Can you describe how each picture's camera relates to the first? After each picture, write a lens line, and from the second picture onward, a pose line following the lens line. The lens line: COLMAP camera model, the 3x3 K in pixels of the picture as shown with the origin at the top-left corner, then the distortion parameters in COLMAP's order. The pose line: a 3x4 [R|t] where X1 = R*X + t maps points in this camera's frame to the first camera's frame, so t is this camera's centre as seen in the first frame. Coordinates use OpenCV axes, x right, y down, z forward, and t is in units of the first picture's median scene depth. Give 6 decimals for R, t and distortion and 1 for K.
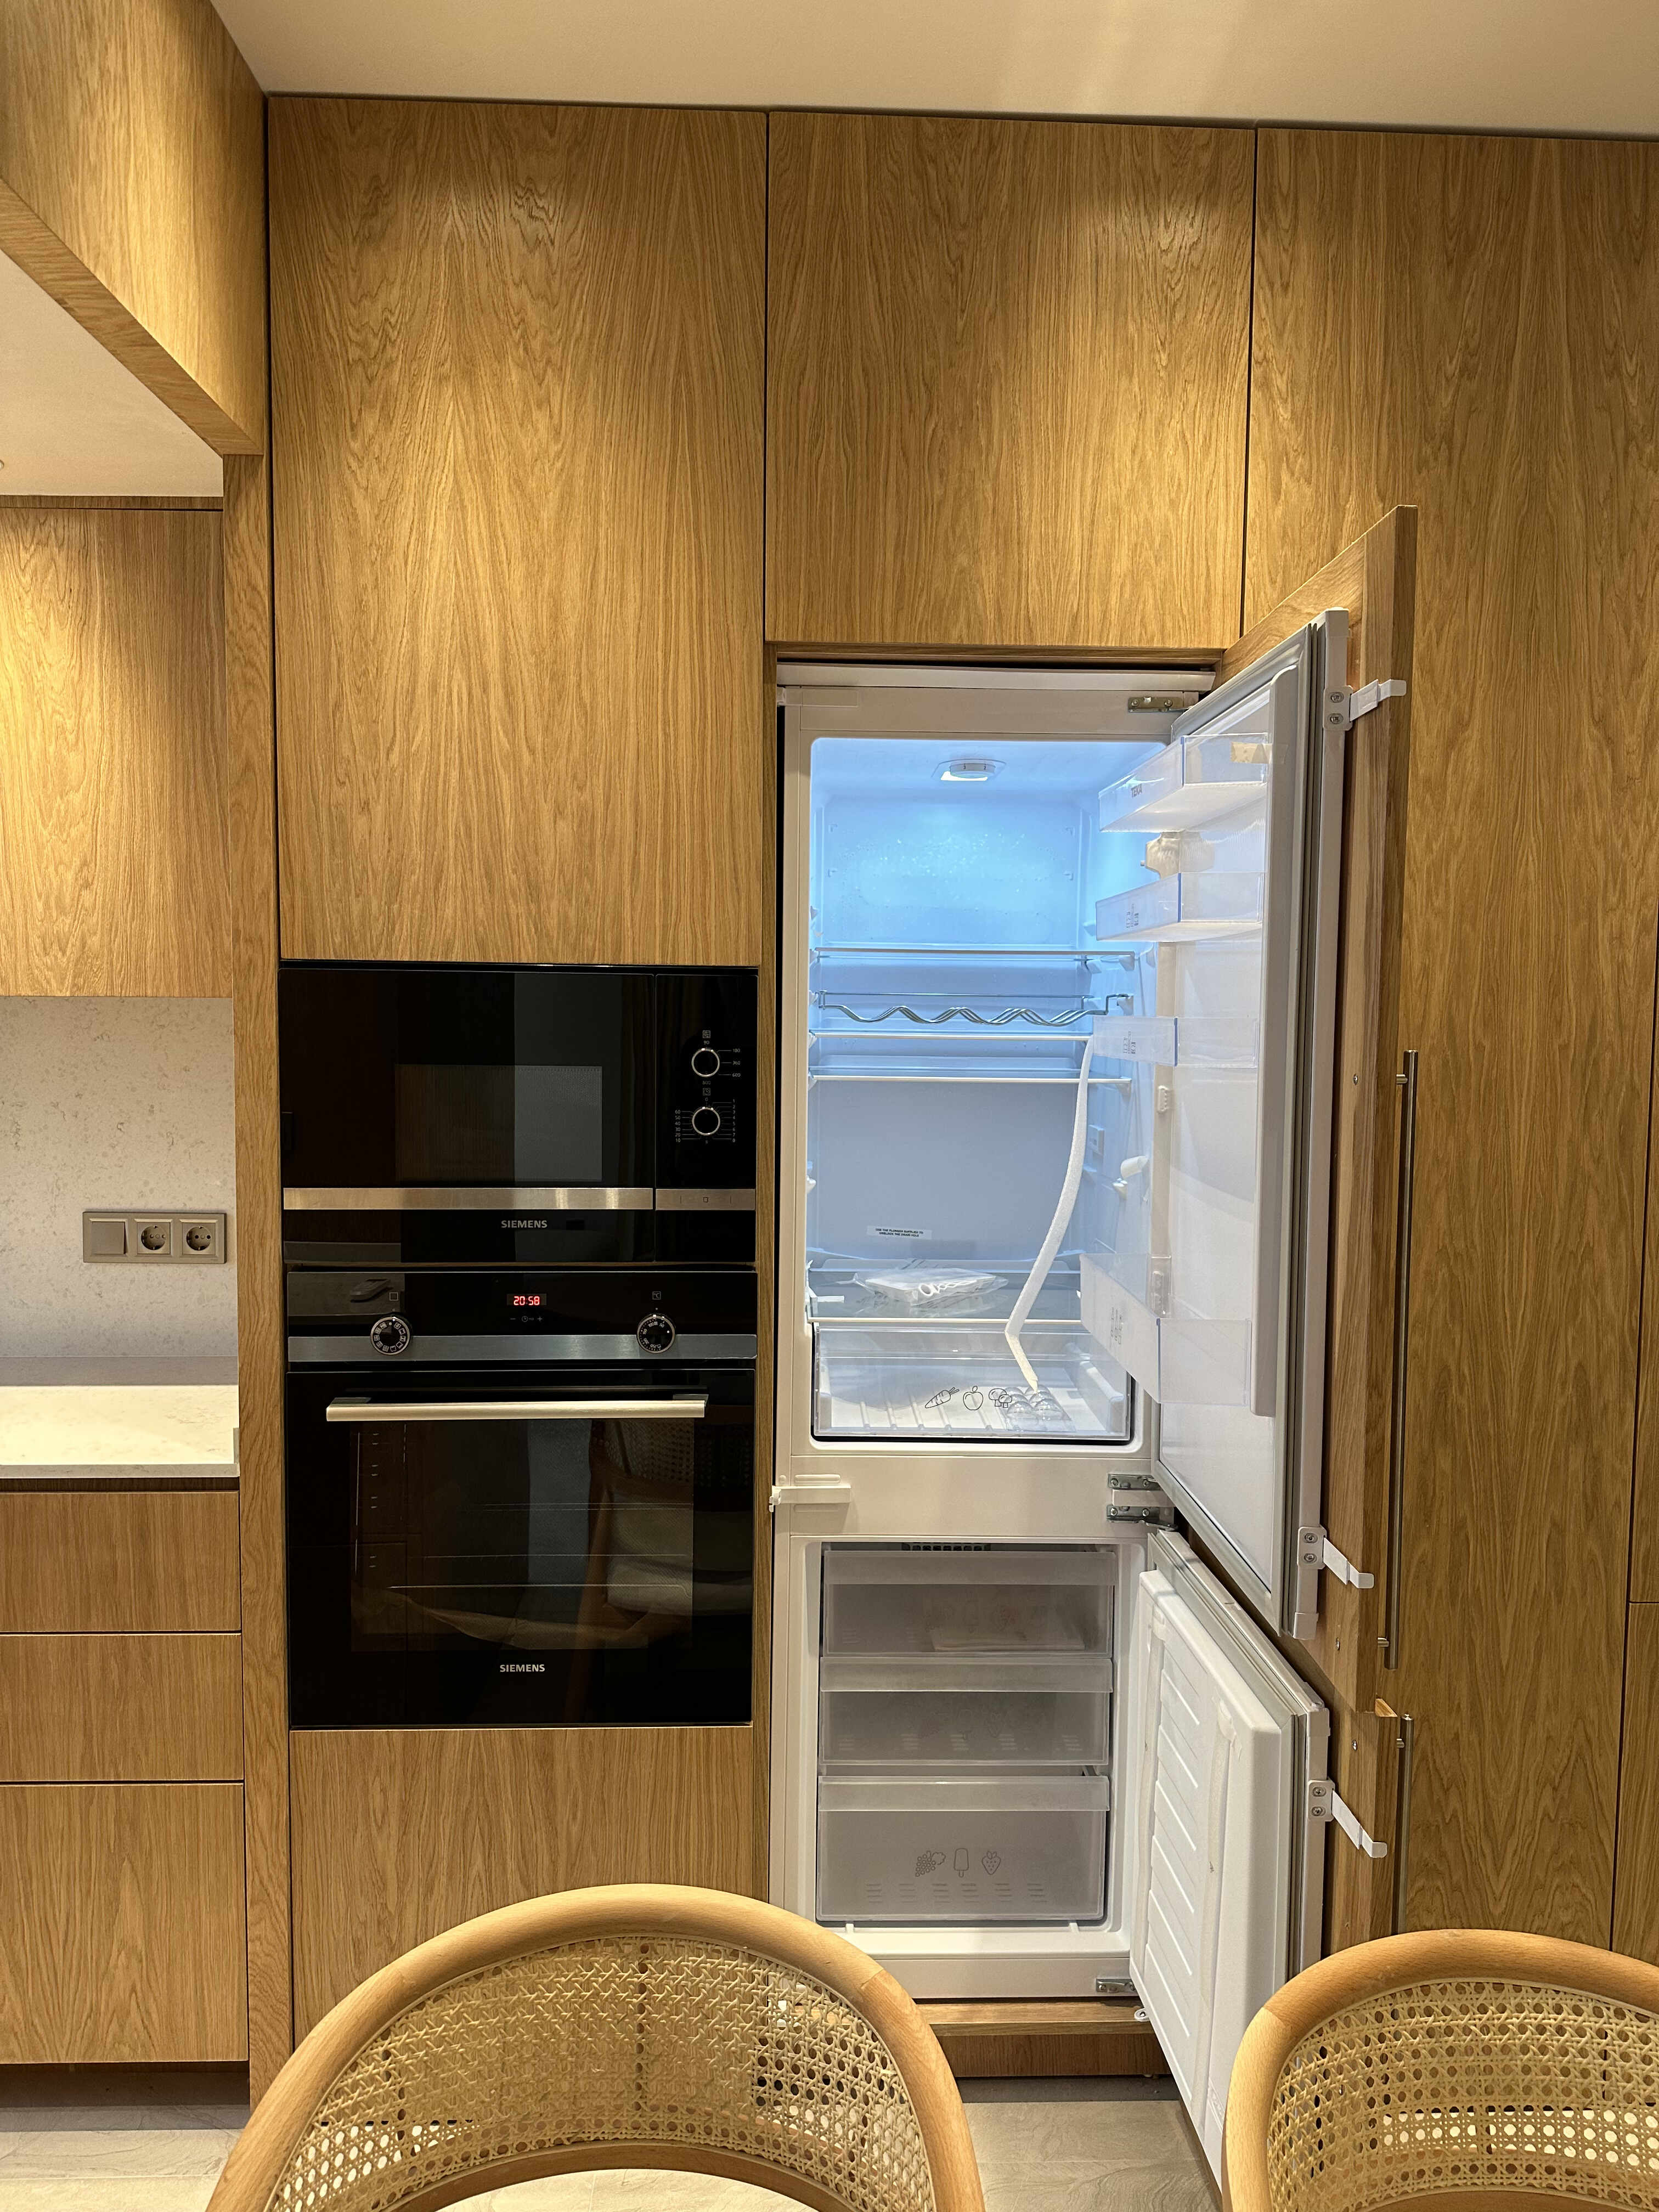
lens RADIAL K [[1541.6, 0, 808.4], [0, 1541.6, 1100.8], [0, 0, 1]] dist [0.059337, -0.080228]
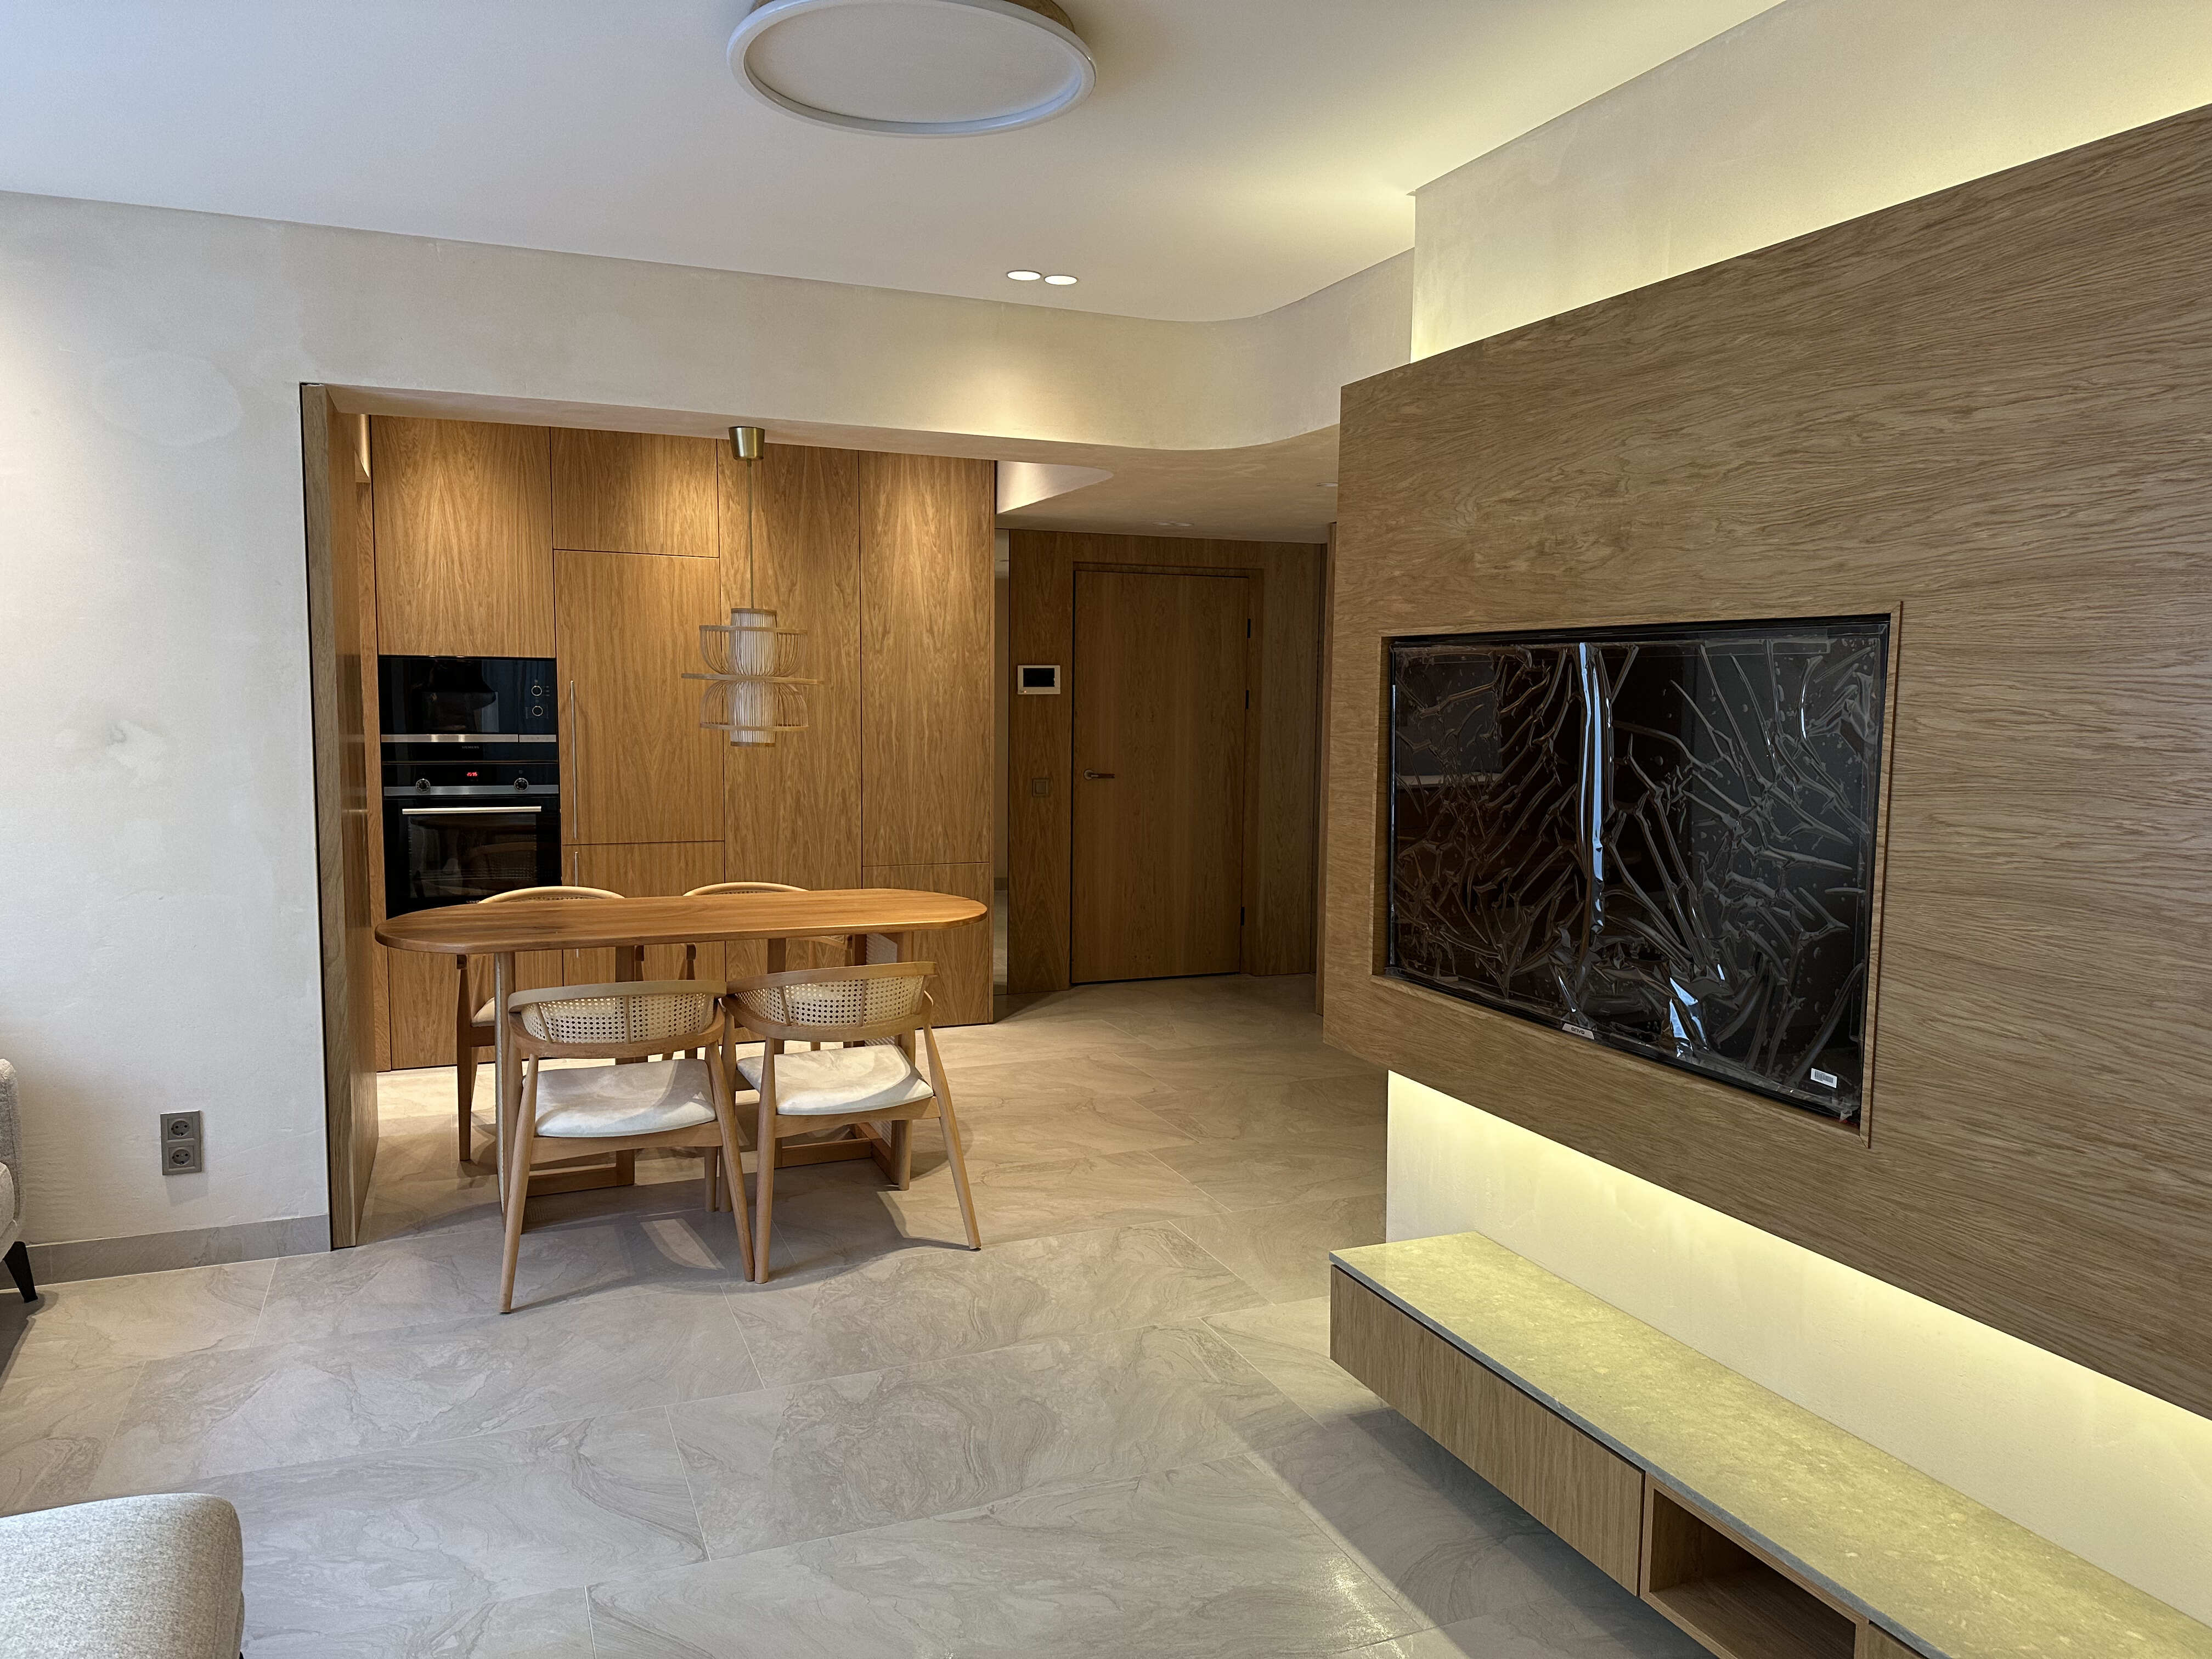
lens RADIAL K [[1541.6, 0, 1133.0], [0, 1541.6, 829.6], [0, 0, 1]] dist [0.059337, -0.080228]
pose [[0.931360, -0.031924, 0.362698, -0.091758], [0.021315, 0.999221, 0.033215, 0.165791], [-0.363476, -0.023204, 0.931315, -2.193097]]
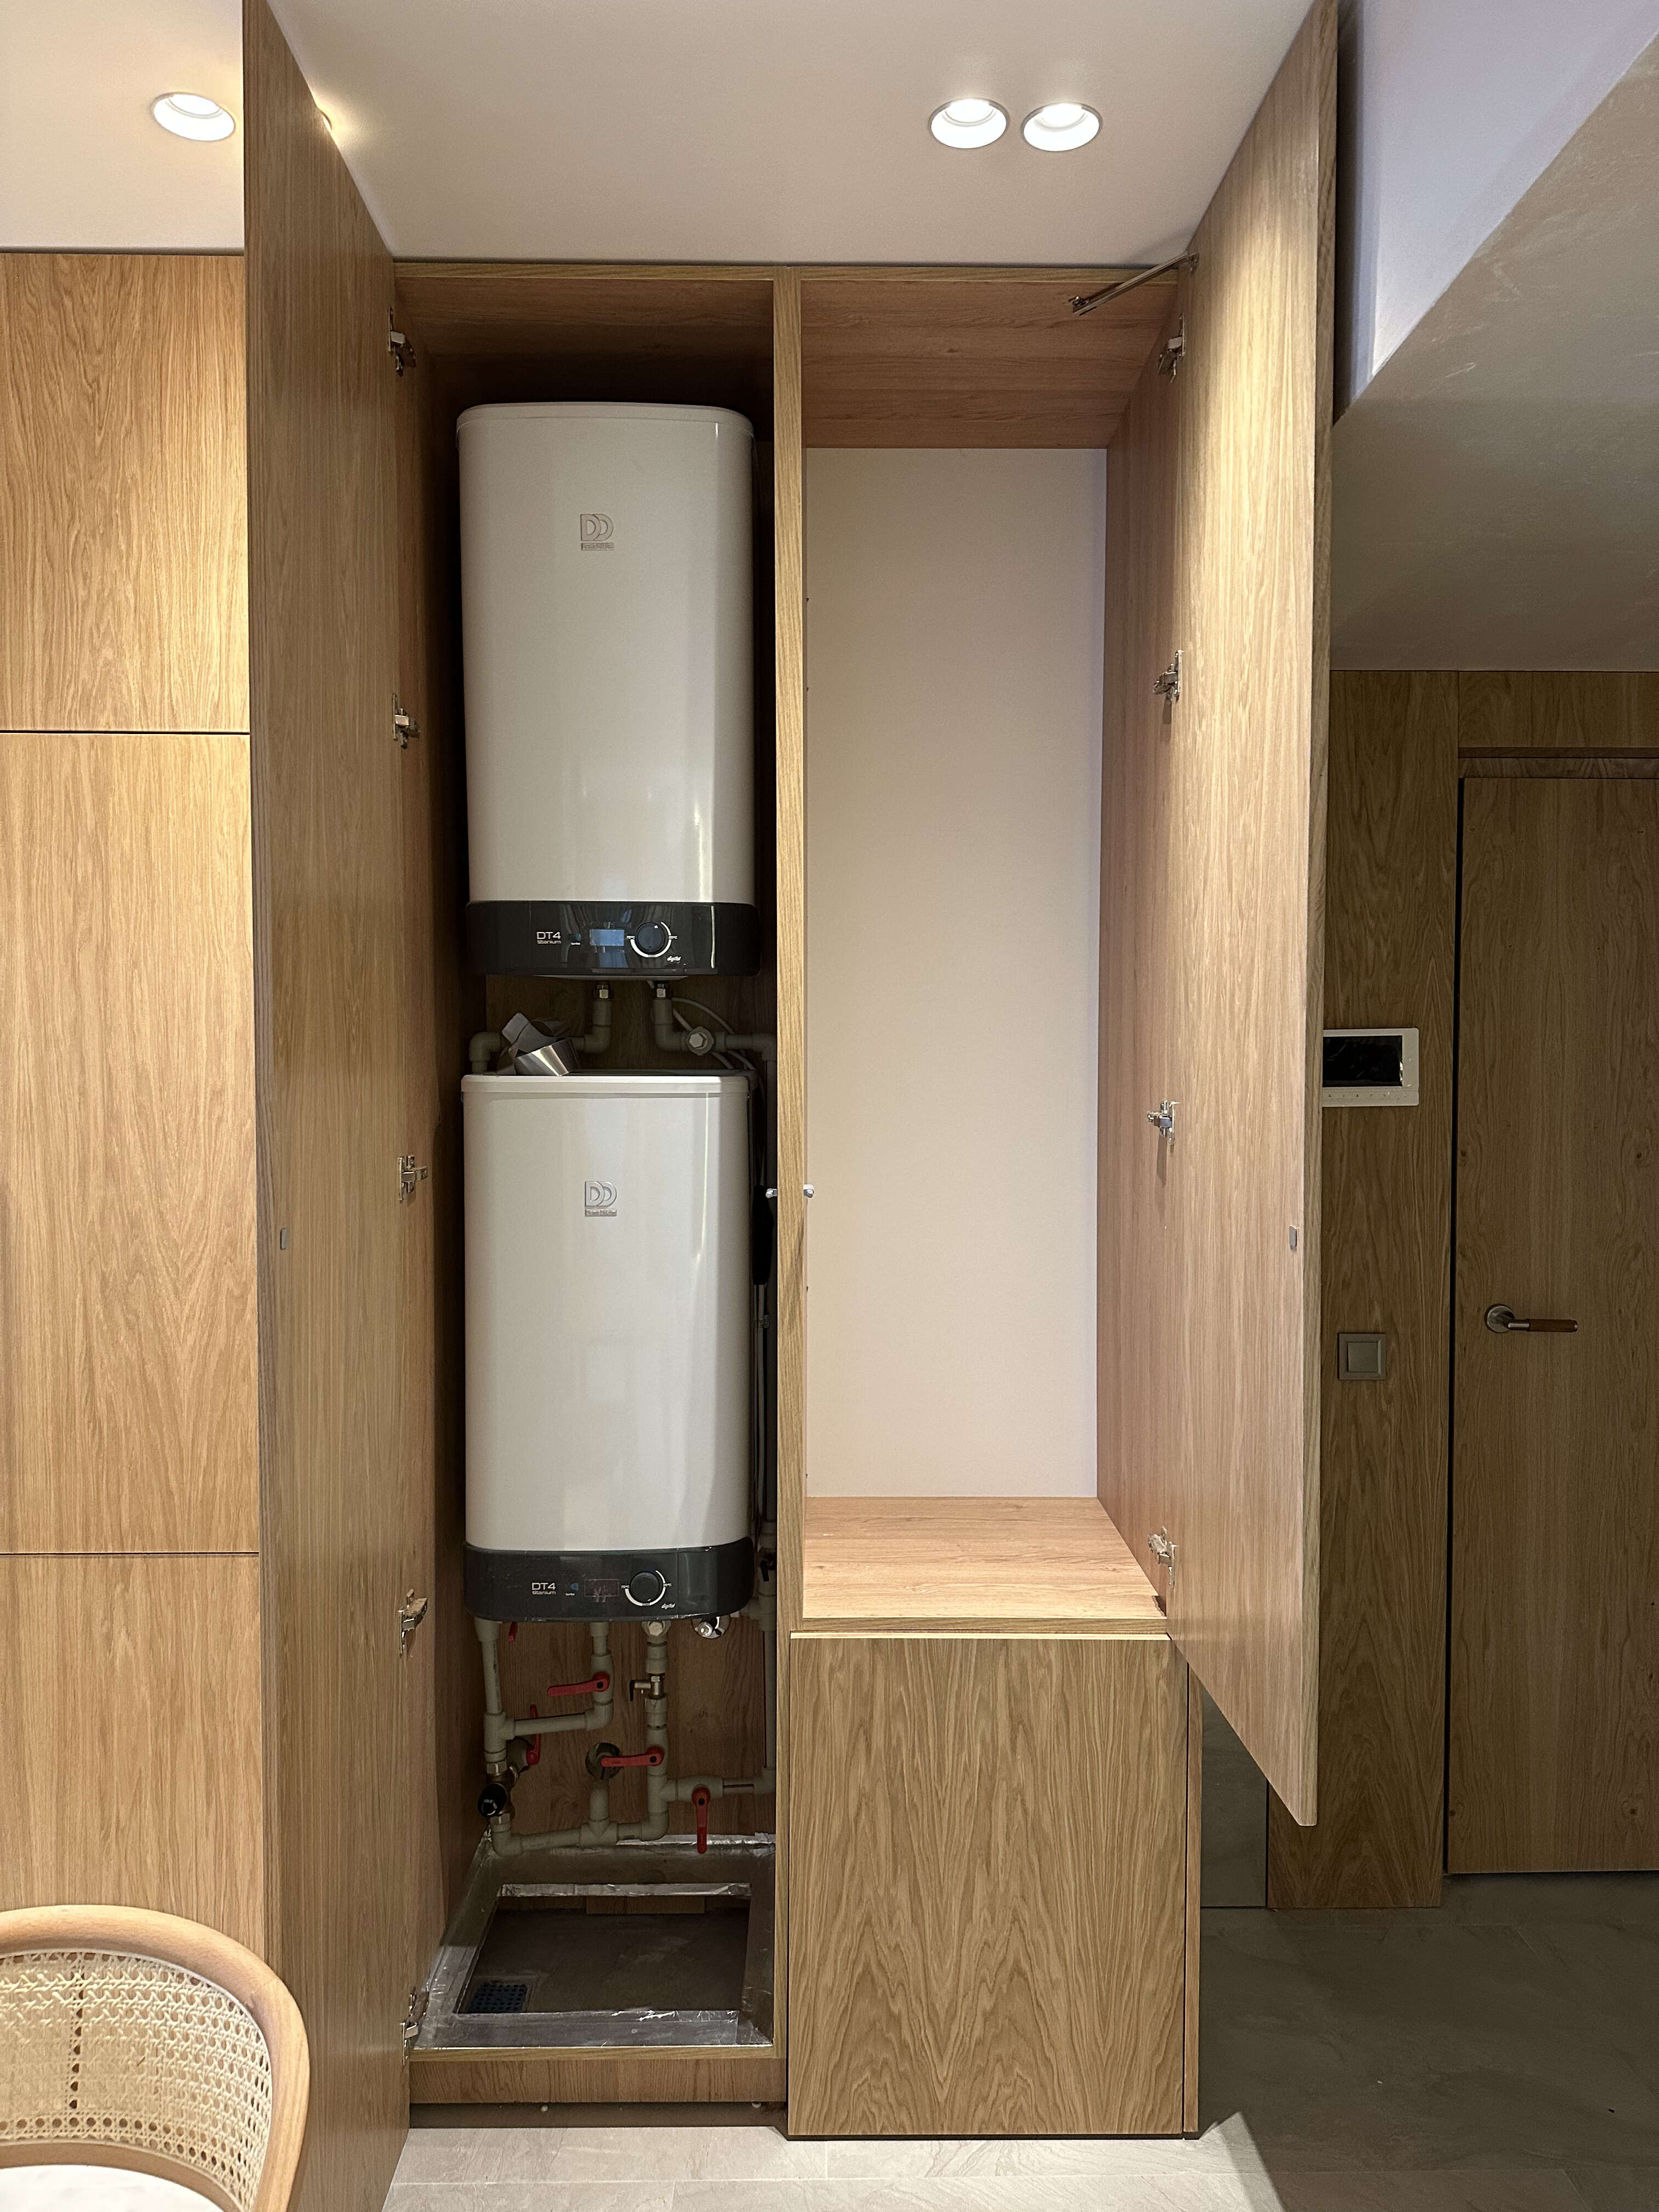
lens RADIAL K [[1541.6, 0, 837.3], [0, 1541.6, 1104.6], [0, 0, 1]] dist [0.059337, -0.080228]
pose [[0.999860, -0.007725, -0.014862, 0.611325], [0.007187, 0.999331, -0.035865, 0.003429], [0.015129, 0.035753, 0.999246, -0.052730]]
